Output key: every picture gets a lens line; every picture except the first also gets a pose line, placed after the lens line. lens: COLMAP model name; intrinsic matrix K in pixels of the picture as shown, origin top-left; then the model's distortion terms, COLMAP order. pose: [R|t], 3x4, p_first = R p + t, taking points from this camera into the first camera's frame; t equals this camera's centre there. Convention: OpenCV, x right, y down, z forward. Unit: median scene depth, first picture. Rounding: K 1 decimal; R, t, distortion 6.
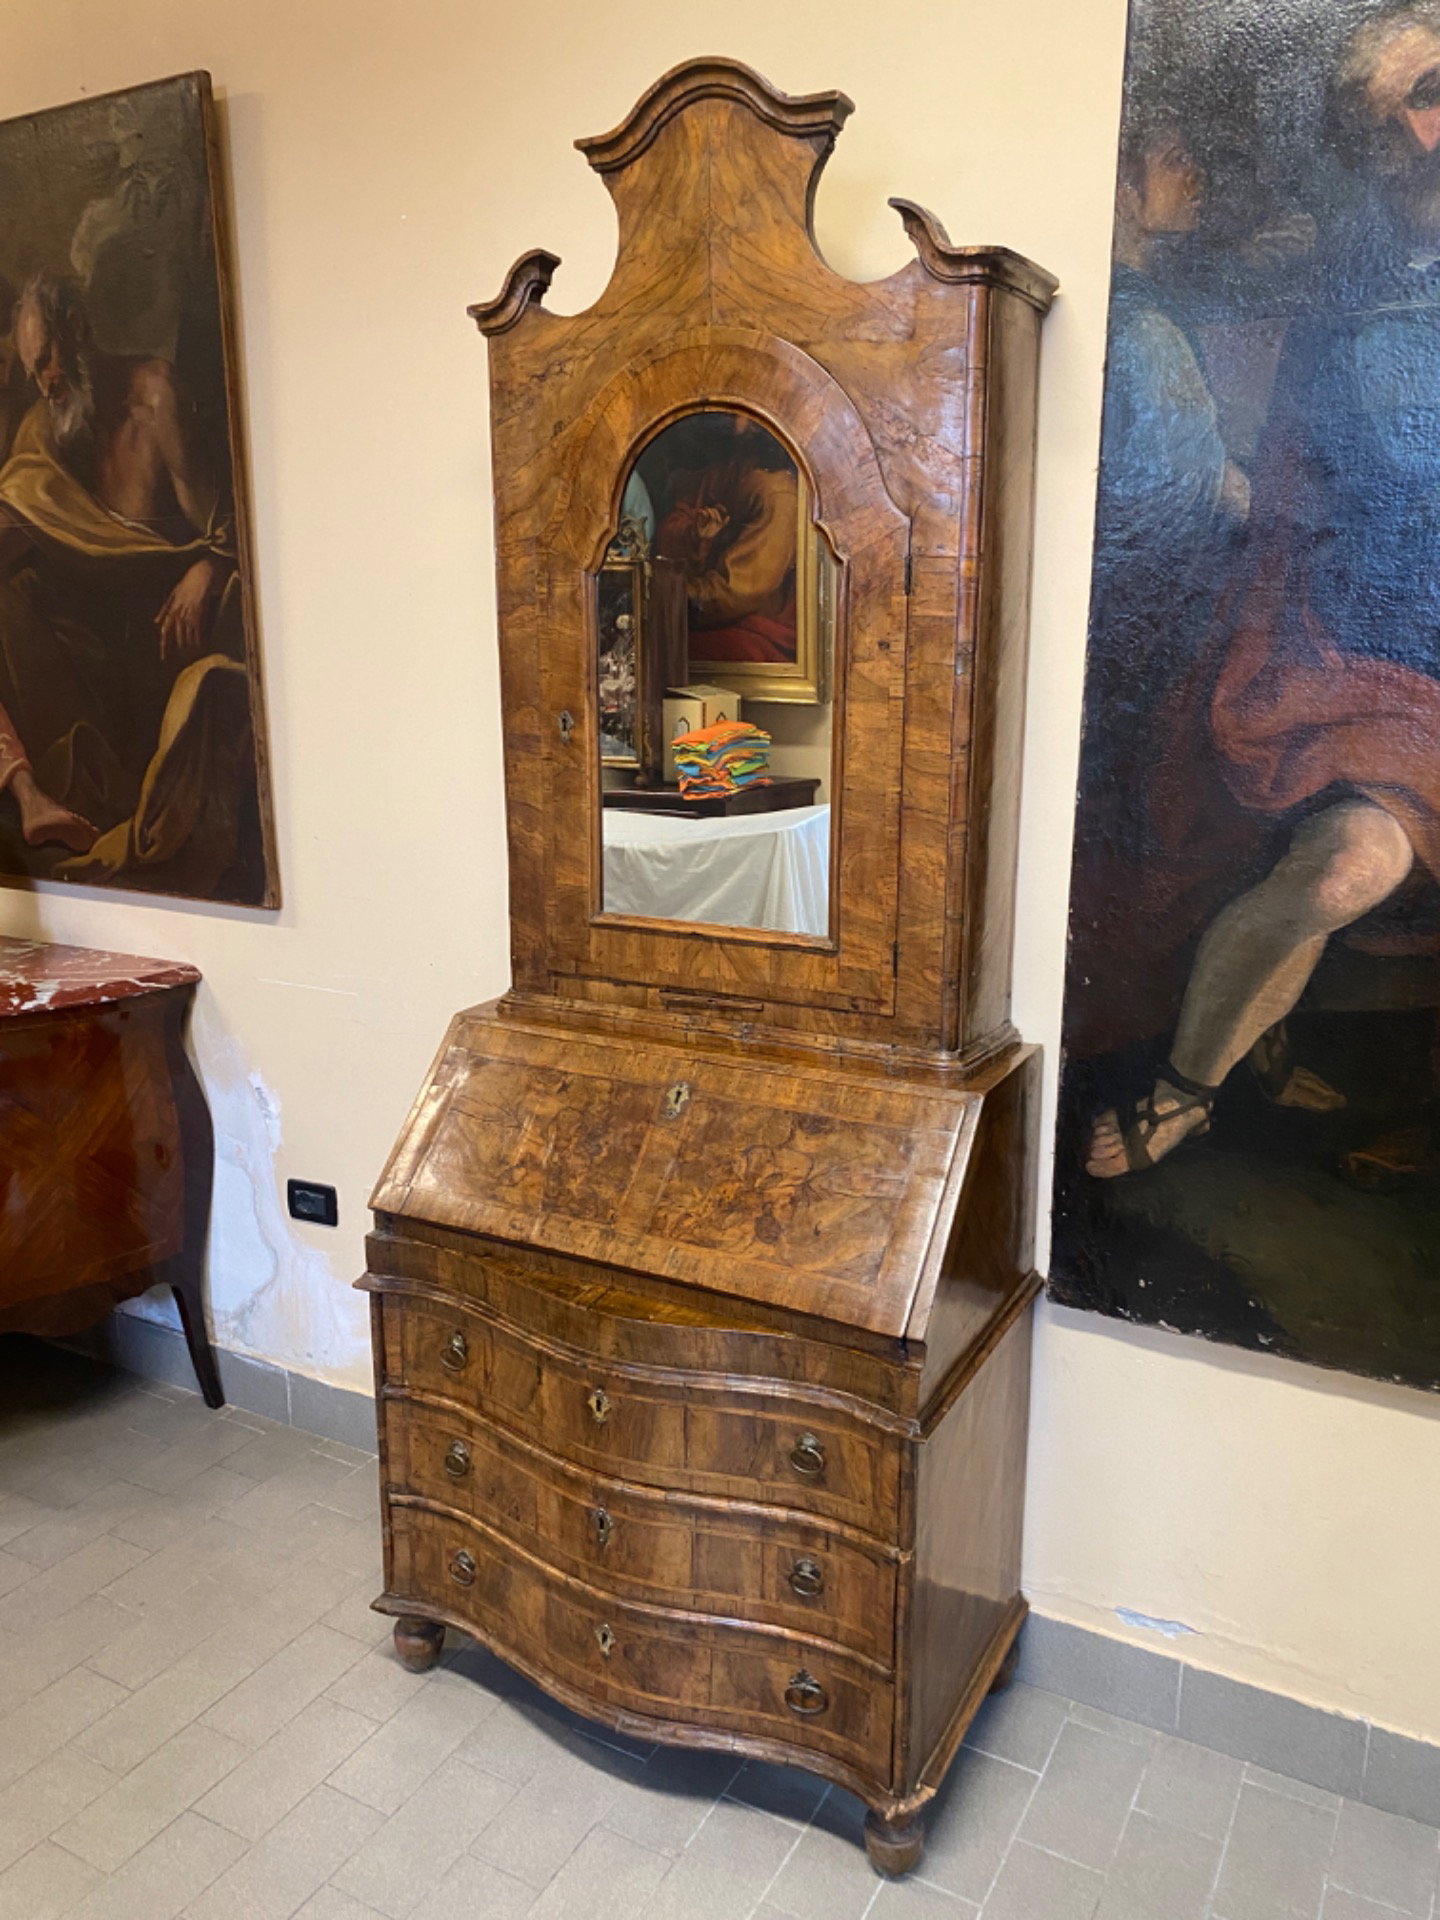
lens RADIAL K [[1448.9, 0, 721.9], [0, 1448.9, 958.0], [0, 0, 1]] dist [0.029236, -0.029868]
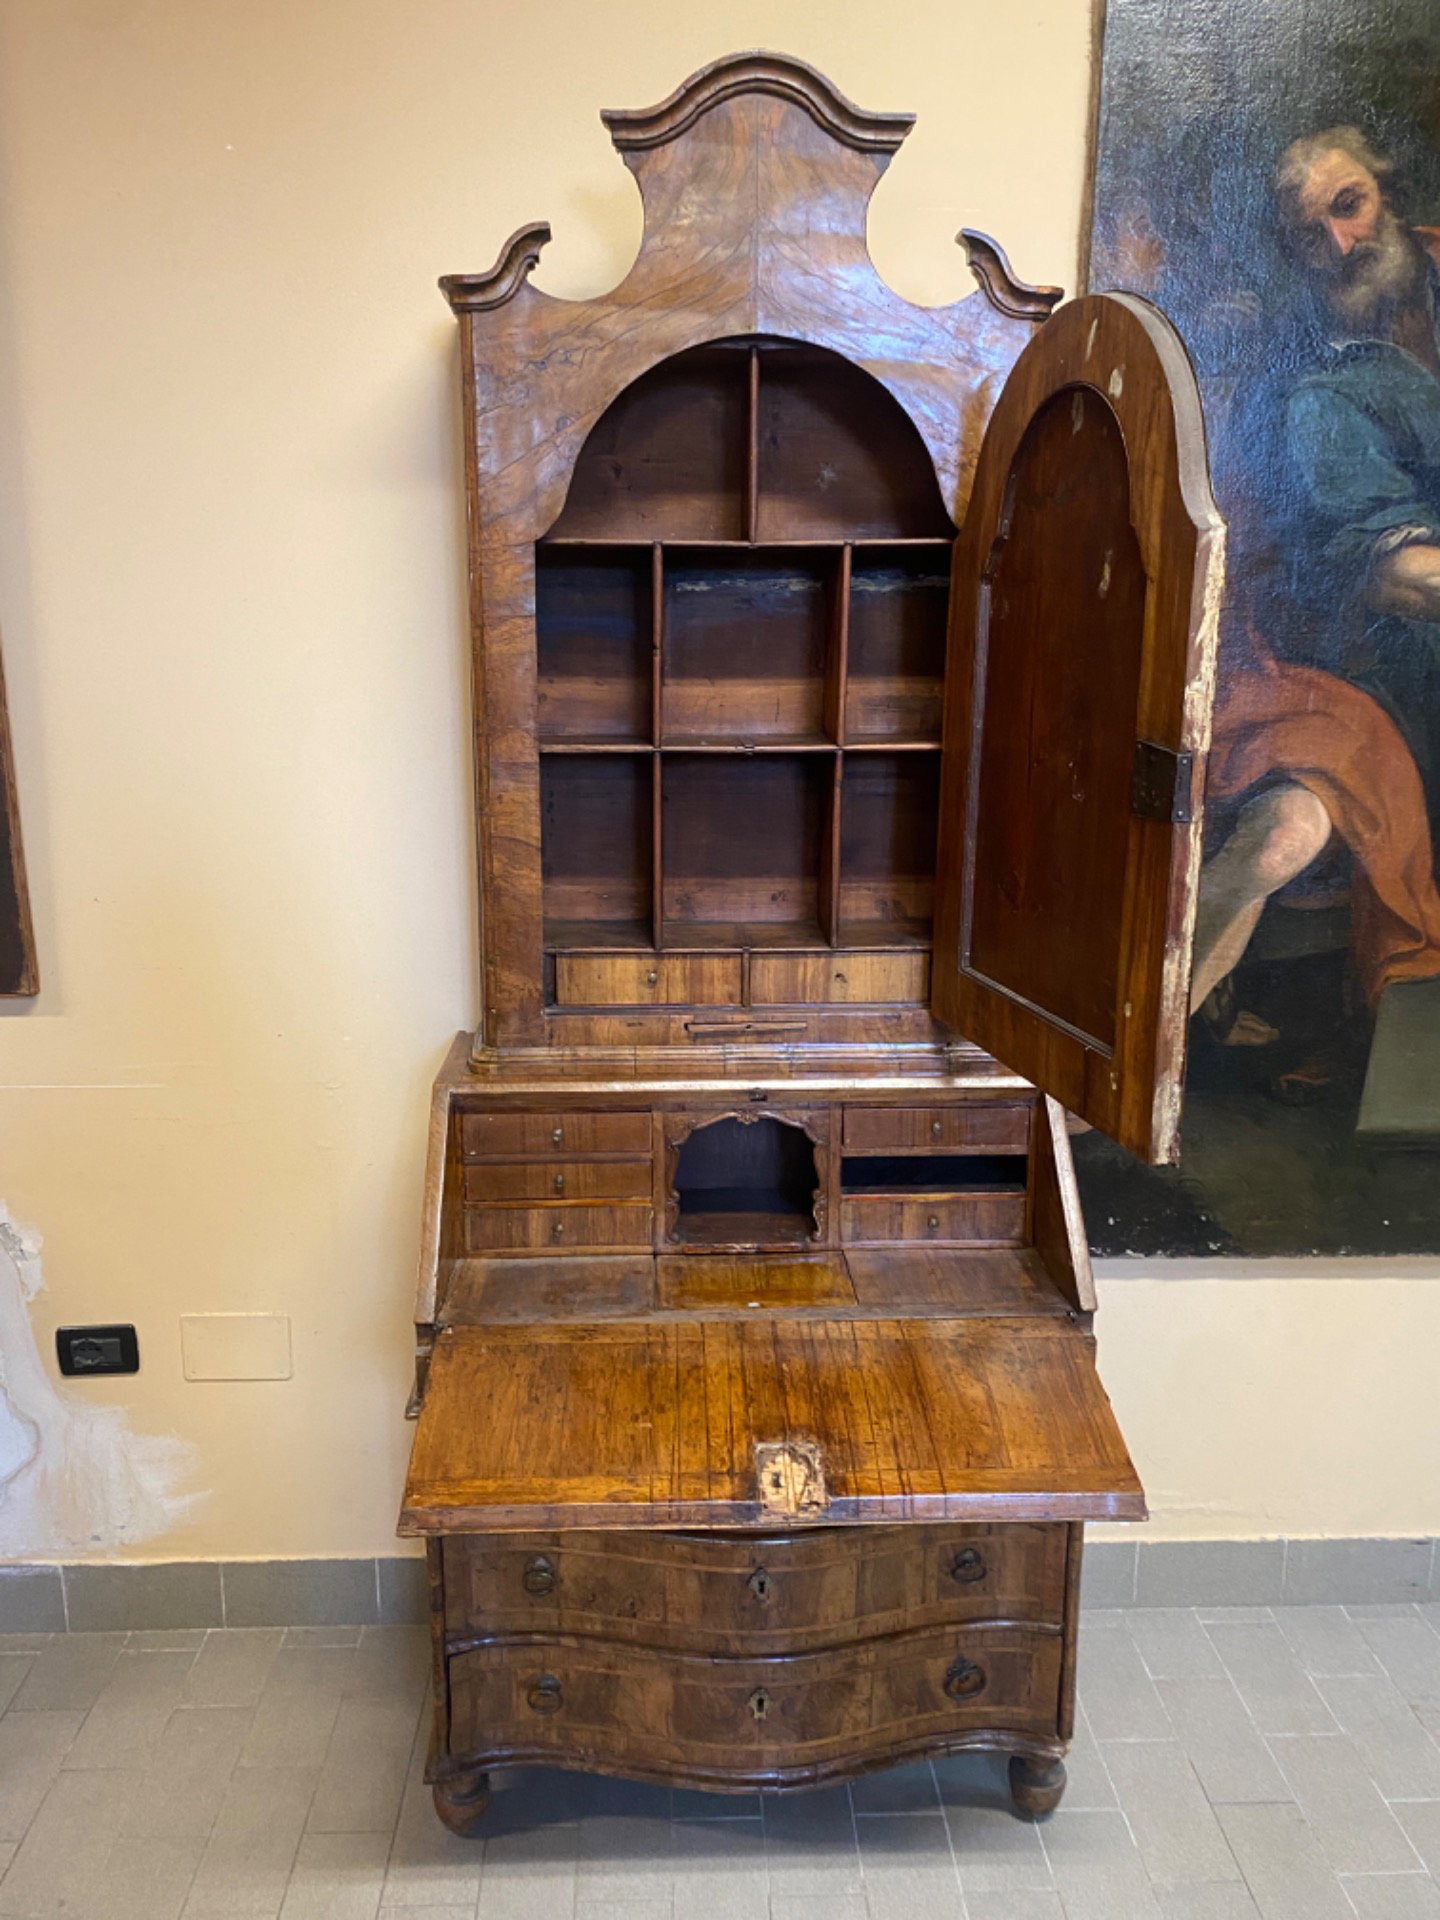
lens RADIAL K [[1448.9, 0, 718.9], [0, 1448.9, 959.5], [0, 0, 1]] dist [0.029236, -0.029868]
pose [[0.858378, -0.116123, 0.499702, -0.556240], [0.112391, 0.992949, 0.037681, -0.059392], [-0.500555, 0.023817, 0.865377, 0.186478]]
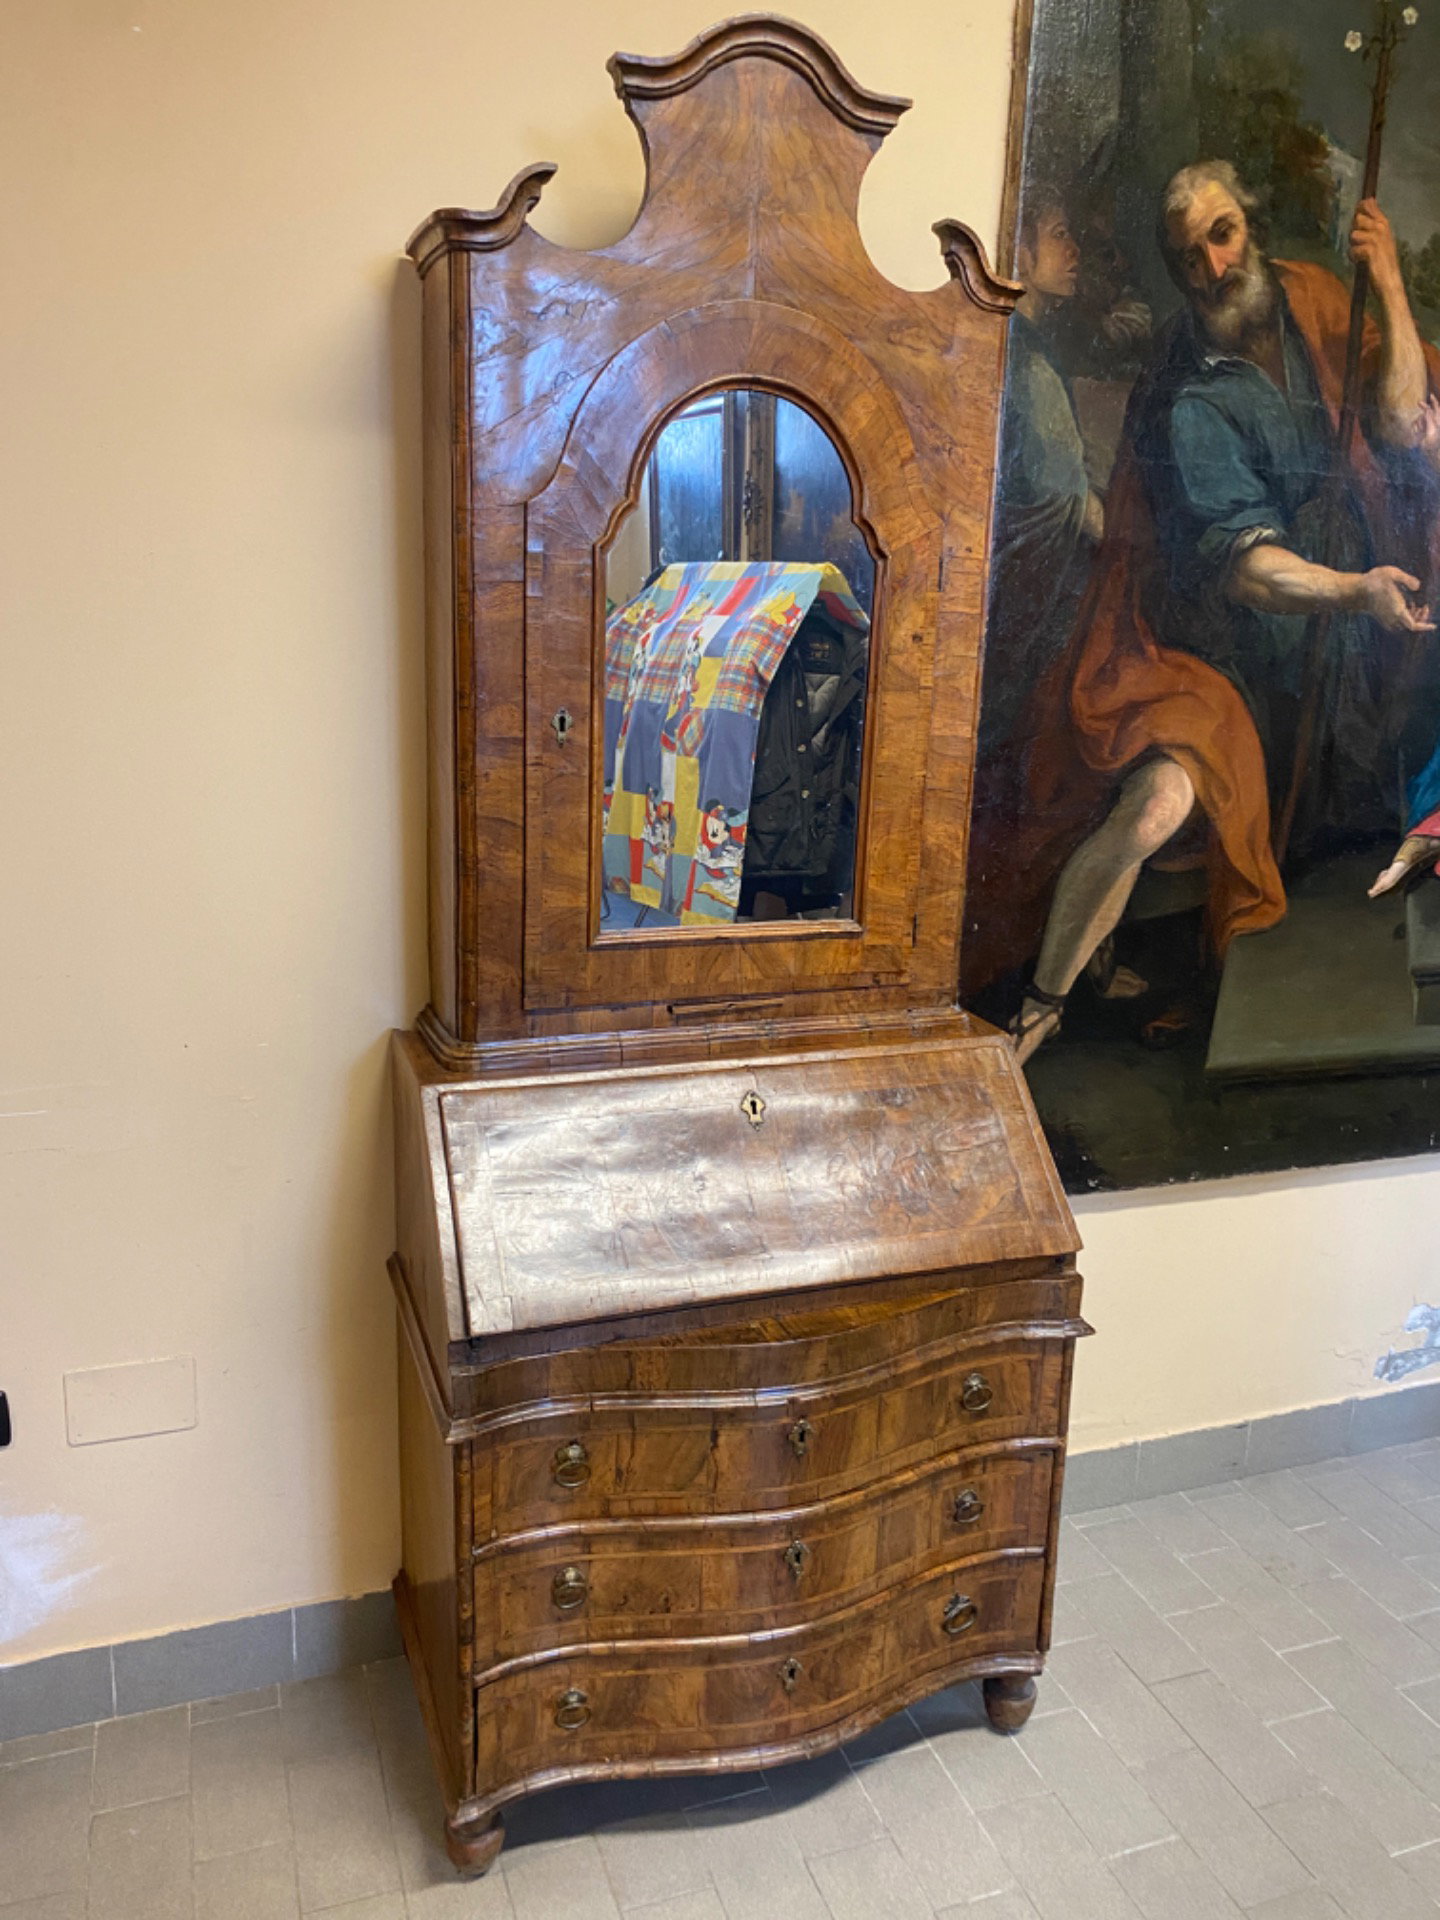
lens RADIAL K [[1448.9, 0, 724.7], [0, 1448.9, 962.7], [0, 0, 1]] dist [0.029236, -0.029868]
pose [[0.659086, -0.160811, 0.734674, -0.786120], [0.137168, 0.986190, 0.092809, -0.096964], [-0.739453, 0.039604, 0.672042, 0.389840]]
